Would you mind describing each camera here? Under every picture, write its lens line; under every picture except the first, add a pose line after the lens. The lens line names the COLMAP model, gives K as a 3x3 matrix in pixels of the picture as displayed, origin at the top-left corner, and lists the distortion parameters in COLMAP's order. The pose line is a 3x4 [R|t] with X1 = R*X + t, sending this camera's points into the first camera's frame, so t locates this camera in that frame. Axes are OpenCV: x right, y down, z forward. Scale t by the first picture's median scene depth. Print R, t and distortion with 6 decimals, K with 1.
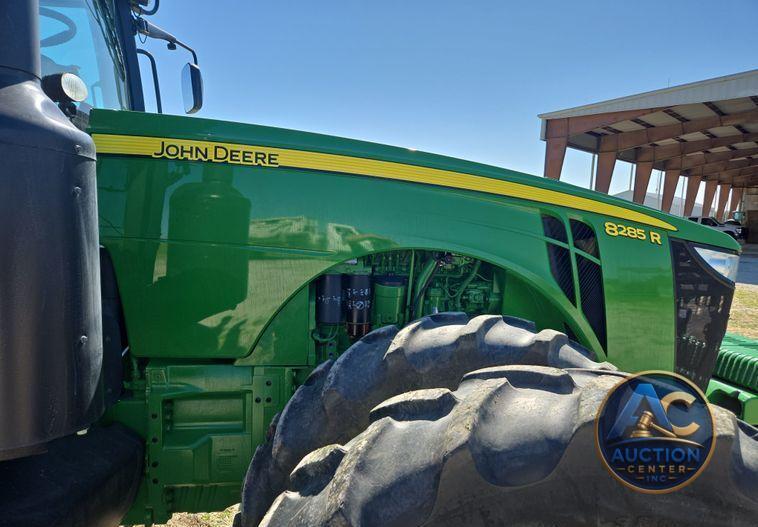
lens RADIAL K [[515.0, 0, 381.2], [0, 515.0, 287.1], [0, 0, 1]] dist [0.041635, -0.002651]
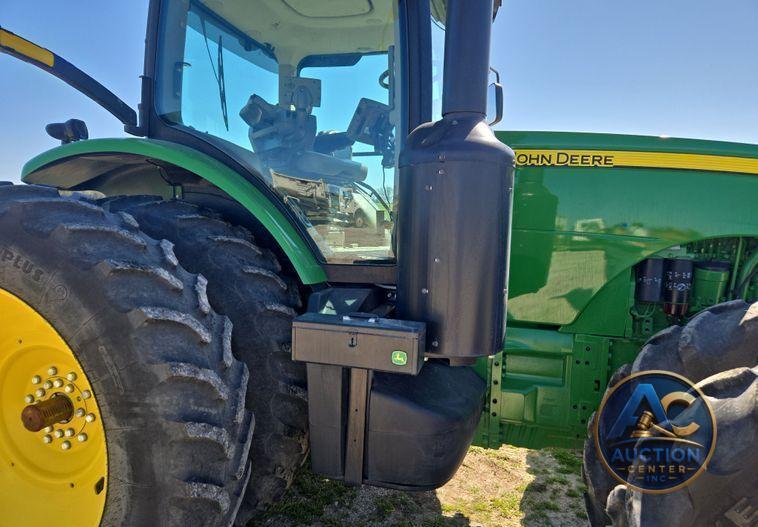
lens RADIAL K [[515.0, 0, 381.2], [0, 515.0, 287.1], [0, 0, 1]] dist [0.041635, -0.002651]
pose [[0.918003, 0.045617, -0.393942, -0.193116], [-0.045664, 0.998914, 0.009259, 0.054744], [0.393937, 0.009489, 0.919089, -0.292036]]
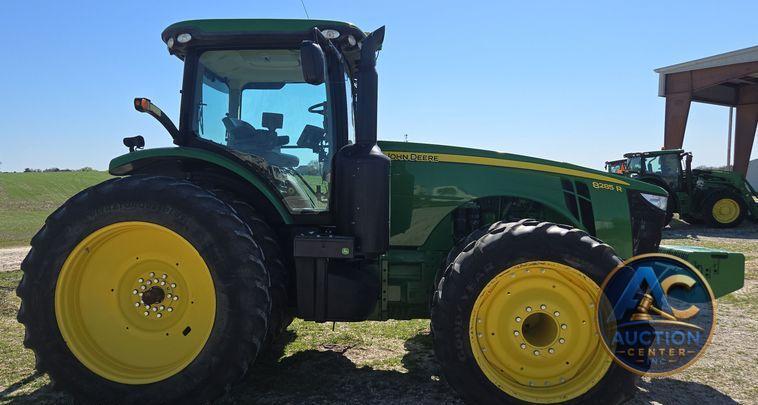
lens RADIAL K [[593.8, 0, 336.9], [0, 593.8, 203.8], [0, 0, 1]] dist [0.006204, 0.003301]
pose [[0.972398, -0.015277, -0.232829, -0.023072], [-0.009210, 0.994564, -0.103724, 0.221808], [0.233148, 0.103005, 0.966971, -1.563774]]
